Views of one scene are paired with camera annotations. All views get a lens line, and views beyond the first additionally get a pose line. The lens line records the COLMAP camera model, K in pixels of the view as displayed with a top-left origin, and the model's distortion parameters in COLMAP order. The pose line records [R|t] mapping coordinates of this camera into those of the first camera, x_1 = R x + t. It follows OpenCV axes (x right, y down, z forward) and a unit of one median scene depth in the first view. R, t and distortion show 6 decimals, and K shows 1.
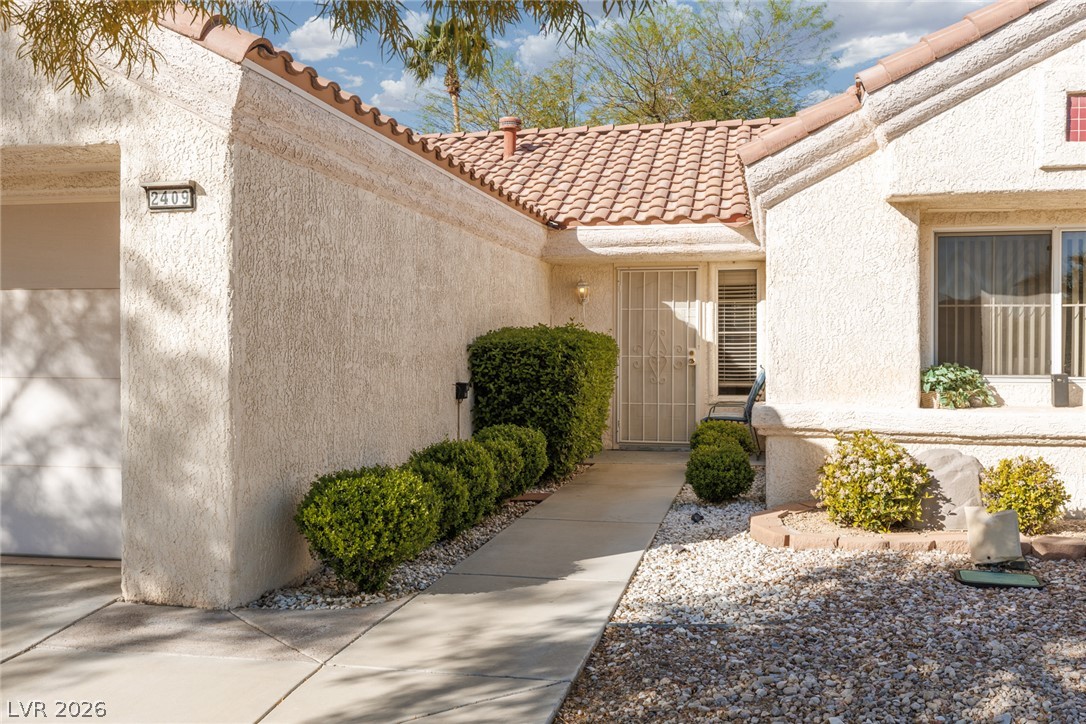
lens RADIAL K [[1137.9, 0, 543.0], [0, 1137.9, 362.0], [0, 0, 1]] dist [0.000706, 0.002121]
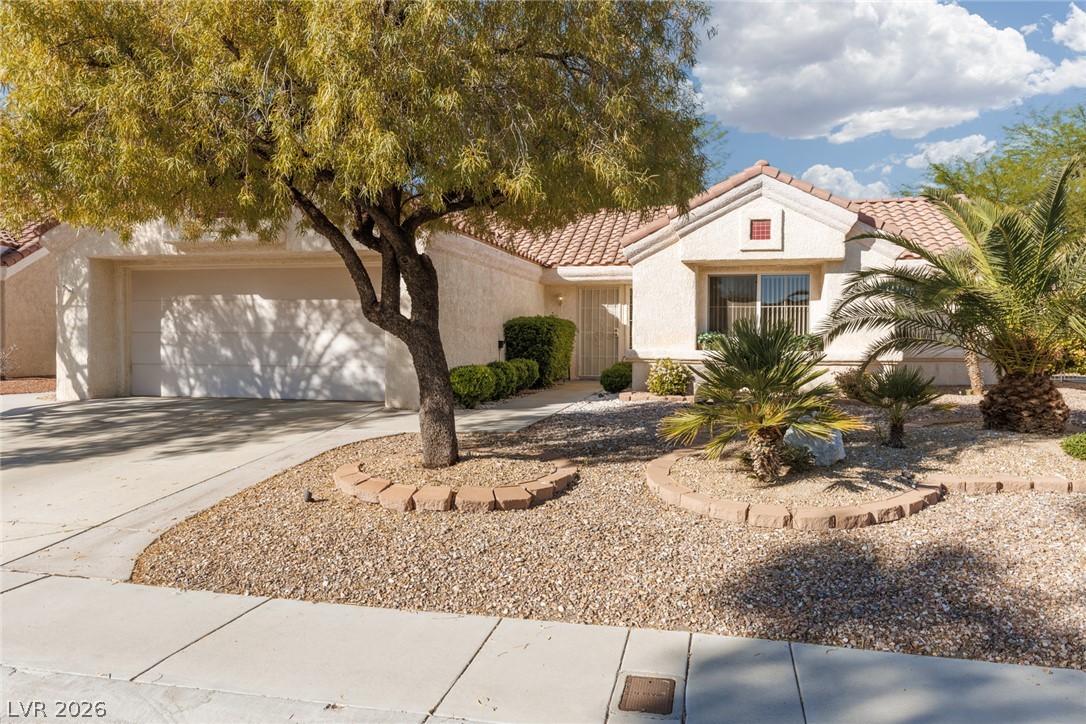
lens RADIAL K [[762.2, 0, 567.8], [0, 762.2, 338.1], [0, 0, 1]] dist [0.004080, -0.000168]
pose [[0.999692, 0.002837, 0.024636, 0.028027], [-0.002641, 0.999965, -0.007999, 0.030773], [-0.024658, 0.007931, 0.999664, -0.612686]]
